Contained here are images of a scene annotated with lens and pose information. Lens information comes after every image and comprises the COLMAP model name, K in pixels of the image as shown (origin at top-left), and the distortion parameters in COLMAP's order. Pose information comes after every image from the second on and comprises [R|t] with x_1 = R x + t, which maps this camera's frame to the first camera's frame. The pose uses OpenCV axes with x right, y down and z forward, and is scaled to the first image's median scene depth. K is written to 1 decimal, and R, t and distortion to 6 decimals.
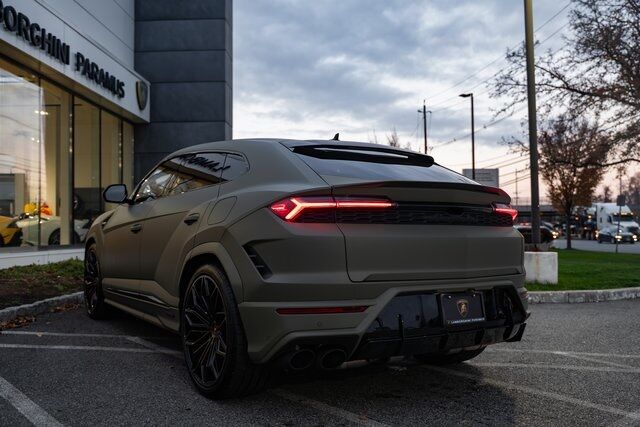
lens RADIAL K [[594.7, 0, 318.2], [0, 594.7, 214.5], [0, 0, 1]] dist [-0.002527, 0.000000]
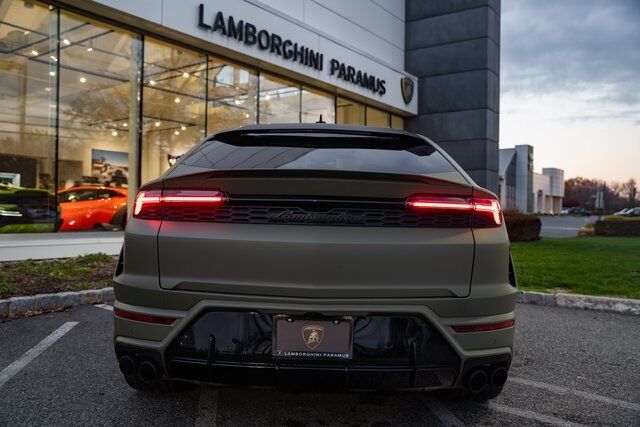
lens RADIAL K [[550.4, 0, 318.5], [0, 550.4, 208.6], [0, 0, 1]] dist [-0.092064, 0.105905]
pose [[0.832393, 0.012483, -0.554046, 0.150472], [-0.003175, 0.999837, 0.017757, -0.004040], [0.554177, -0.013022, 0.832297, 0.102554]]
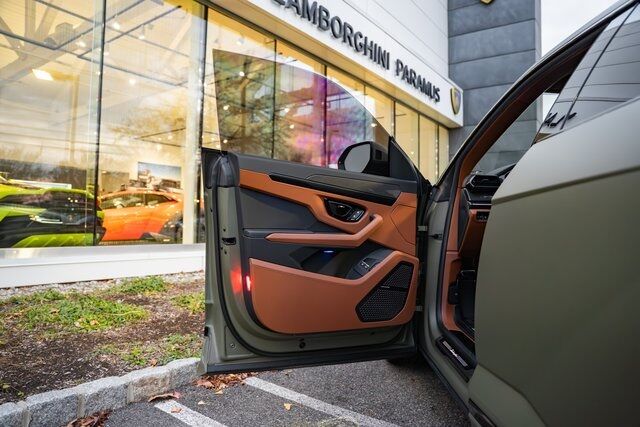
lens RADIAL K [[443.4, 0, 316.0], [0, 443.4, 208.8], [0, 0, 1]] dist [-0.116428, 0.039320]
pose [[0.832041, 0.001368, -0.554712, -0.085222], [-0.007659, 0.999930, -0.009022, 0.005481], [0.554661, 0.011755, 0.831993, 0.253056]]
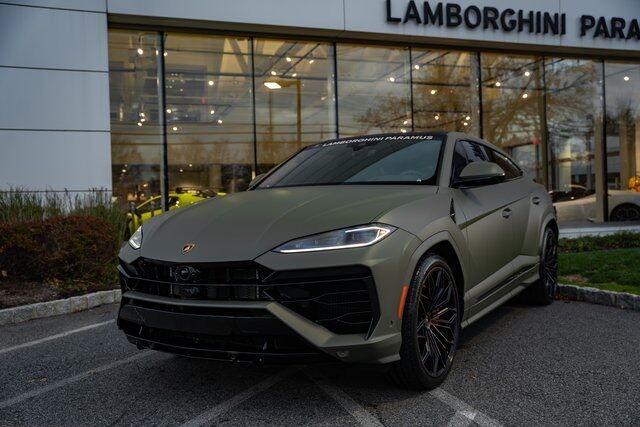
lens RADIAL K [[632.7, 0, 306.4], [0, 632.7, 210.5], [0, 0, 1]] dist [0.052143, 0.000000]
pose [[0.345390, -0.012988, -0.938369, 0.358586], [0.050482, 0.998714, 0.004758, 0.002212], [0.937101, -0.049014, 0.345601, 0.228295]]
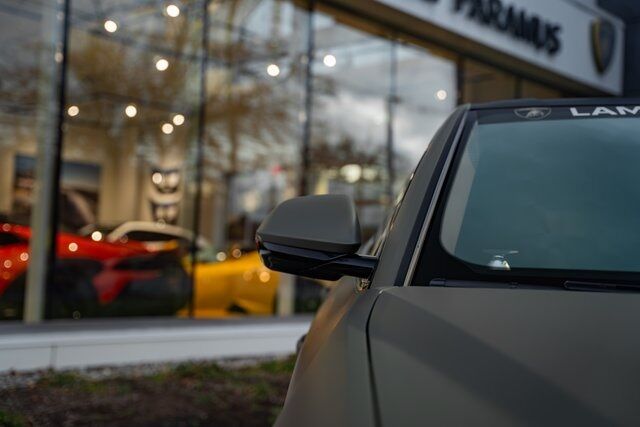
lens RADIAL K [[895.1, 0, 322.0], [0, 895.1, 209.0], [0, 0, 1]] dist [0.140273, 0.000000]
pose [[0.772827, -0.003465, -0.634607, 0.044501], [-0.027594, 0.998856, -0.039058, -0.013600], [0.634017, 0.047696, 0.771847, 0.240896]]
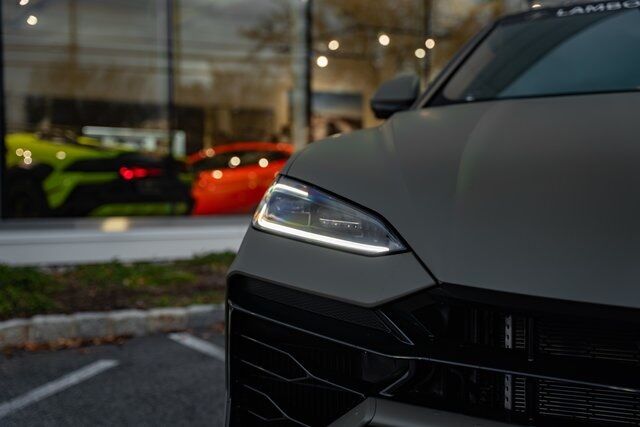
lens RADIAL K [[925.4, 0, 288.1], [0, 925.4, 187.1], [0, 0, 1]] dist [0.151108, 0.000000]
pose [[0.519859, 0.001493, -0.854250, 0.165585], [0.021831, 0.999649, 0.015033, 0.005812], [0.853973, -0.026464, 0.519644, 0.181815]]
